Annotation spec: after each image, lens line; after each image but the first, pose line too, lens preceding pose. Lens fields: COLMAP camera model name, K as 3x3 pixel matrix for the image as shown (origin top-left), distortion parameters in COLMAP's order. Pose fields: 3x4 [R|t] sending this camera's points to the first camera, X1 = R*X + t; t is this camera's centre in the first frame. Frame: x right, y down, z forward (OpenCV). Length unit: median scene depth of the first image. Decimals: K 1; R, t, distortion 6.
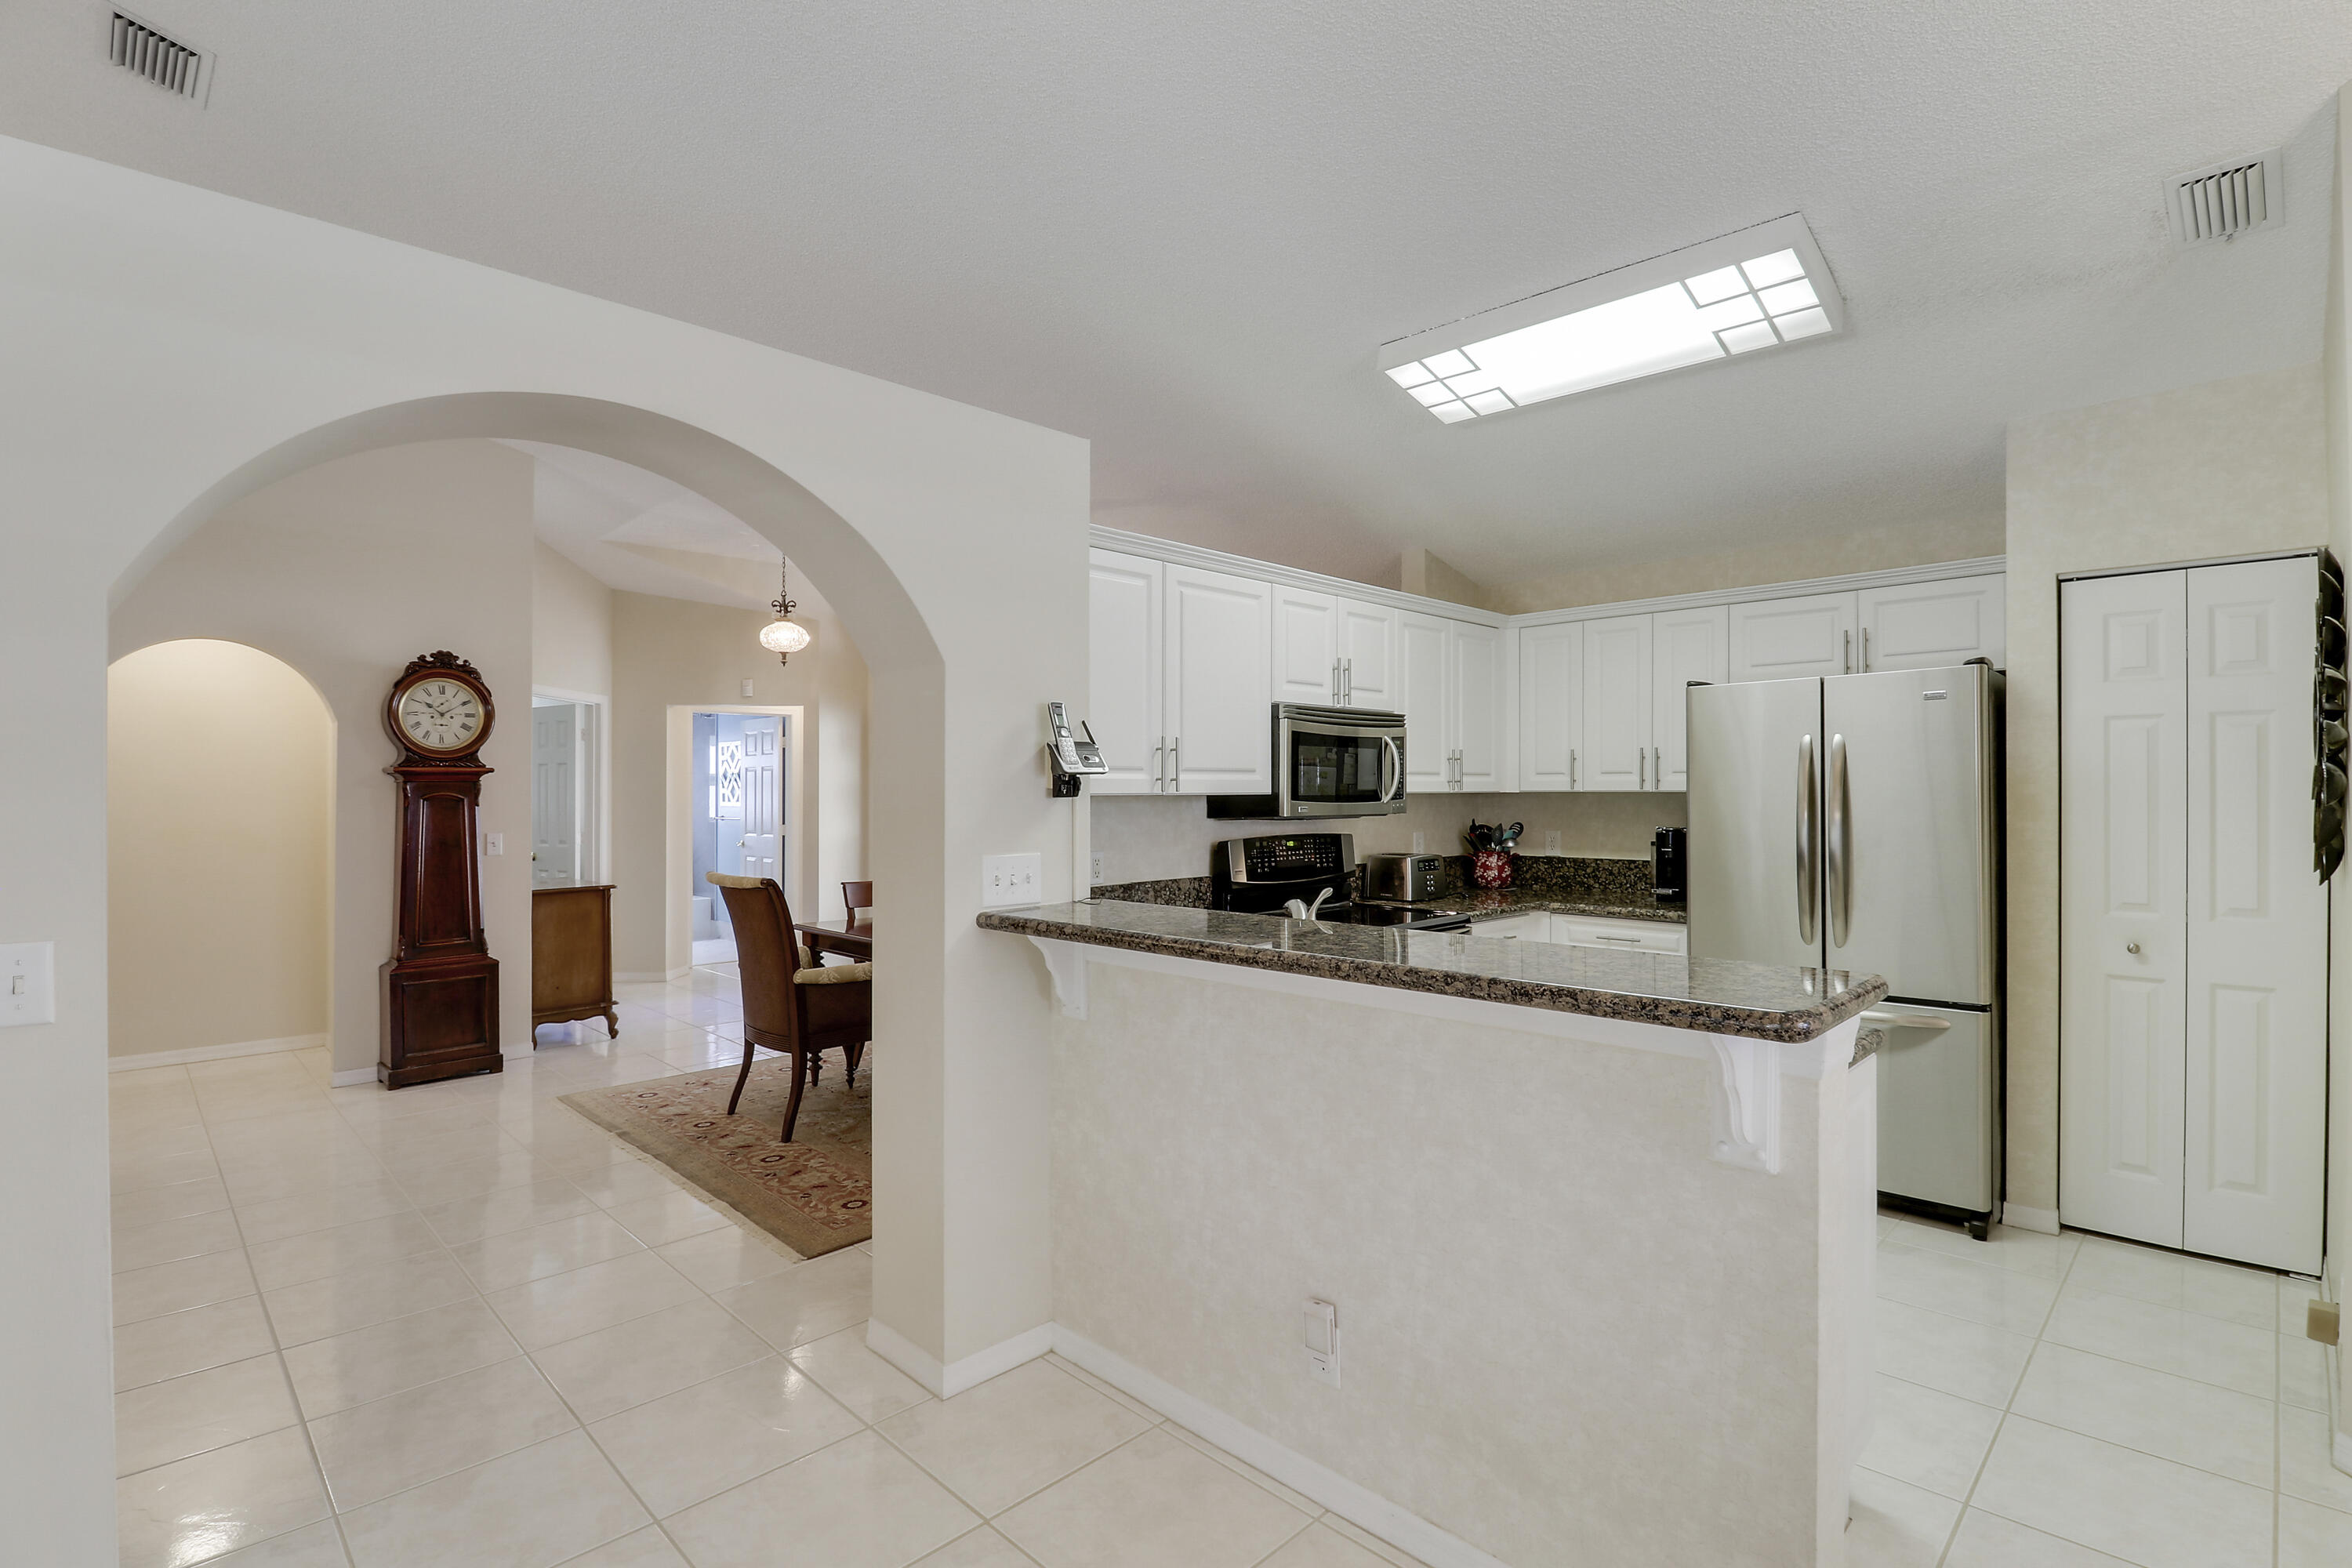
lens RADIAL K [[1103.7, 0, 1171.1], [0, 1103.7, 786.5], [0, 0, 1]] dist [-0.008221, -0.008761]
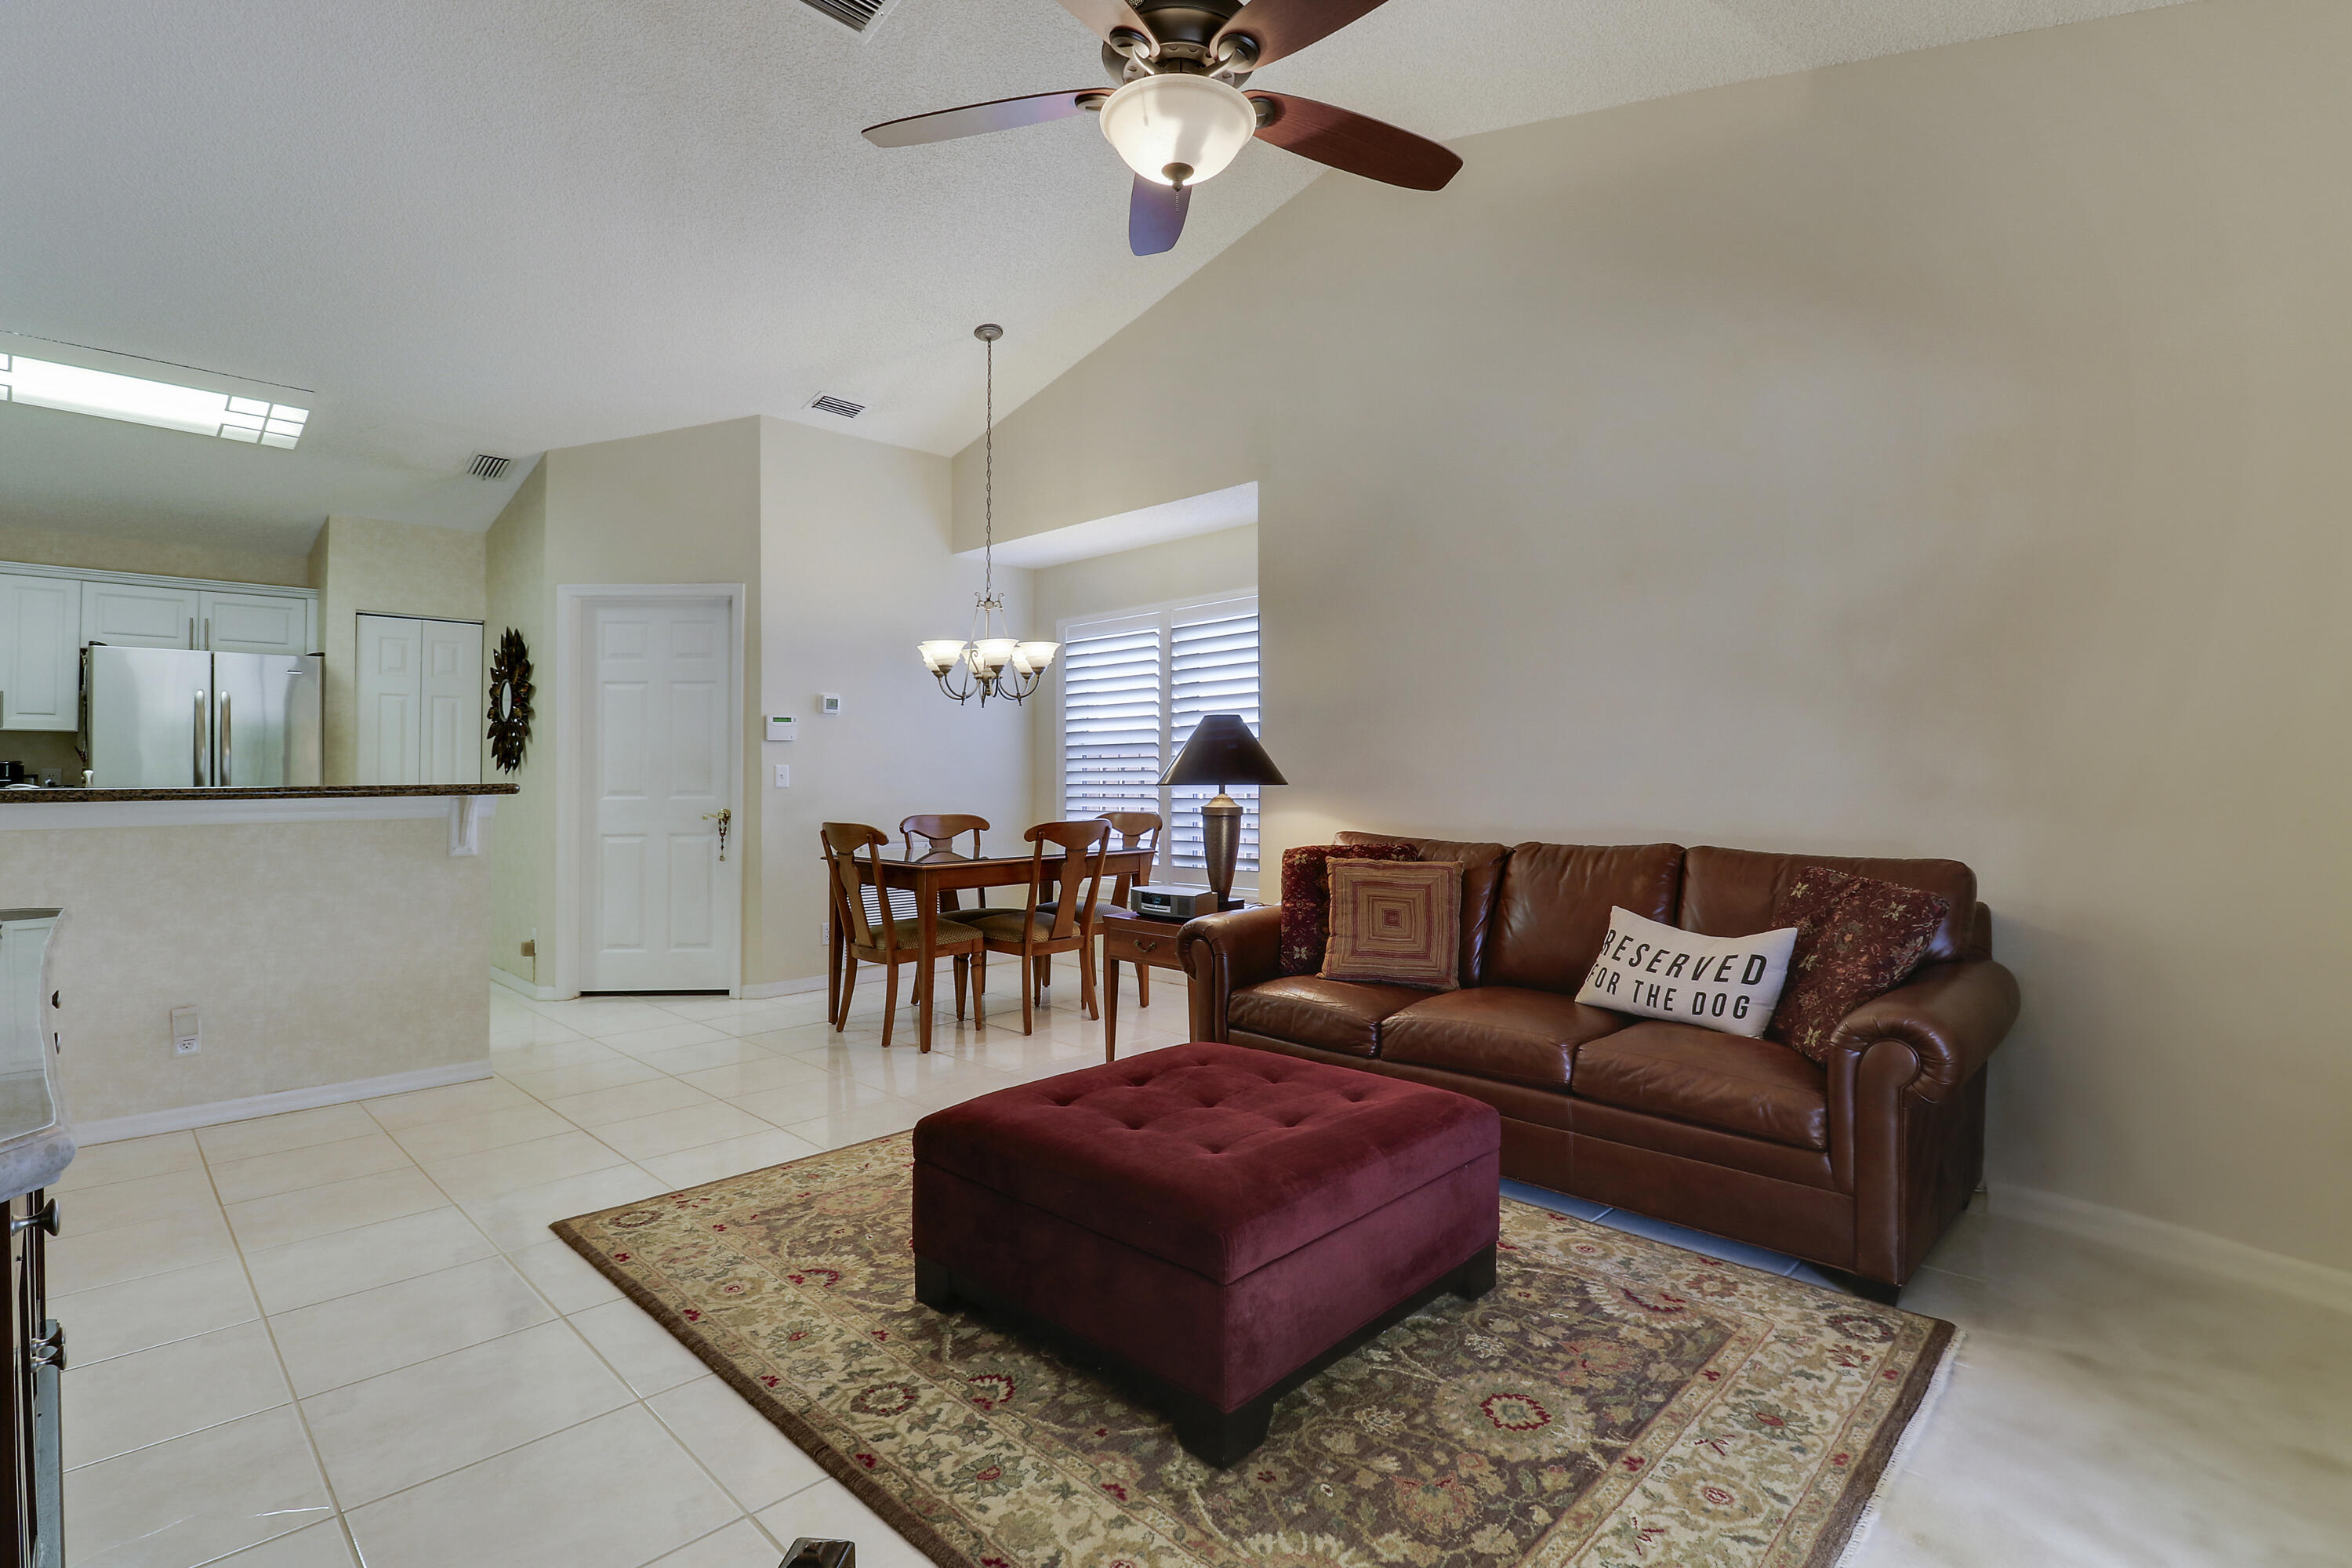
lens RADIAL K [[1103.7, 0, 1195.6], [0, 1103.7, 754.4], [0, 0, 1]] dist [-0.008221, -0.008761]
pose [[-0.025058, 0.024259, 0.999392, -0.774981], [0.000184, 0.999706, -0.024262, 0.064144], [-0.999686, -0.000424, -0.025055, -0.240251]]
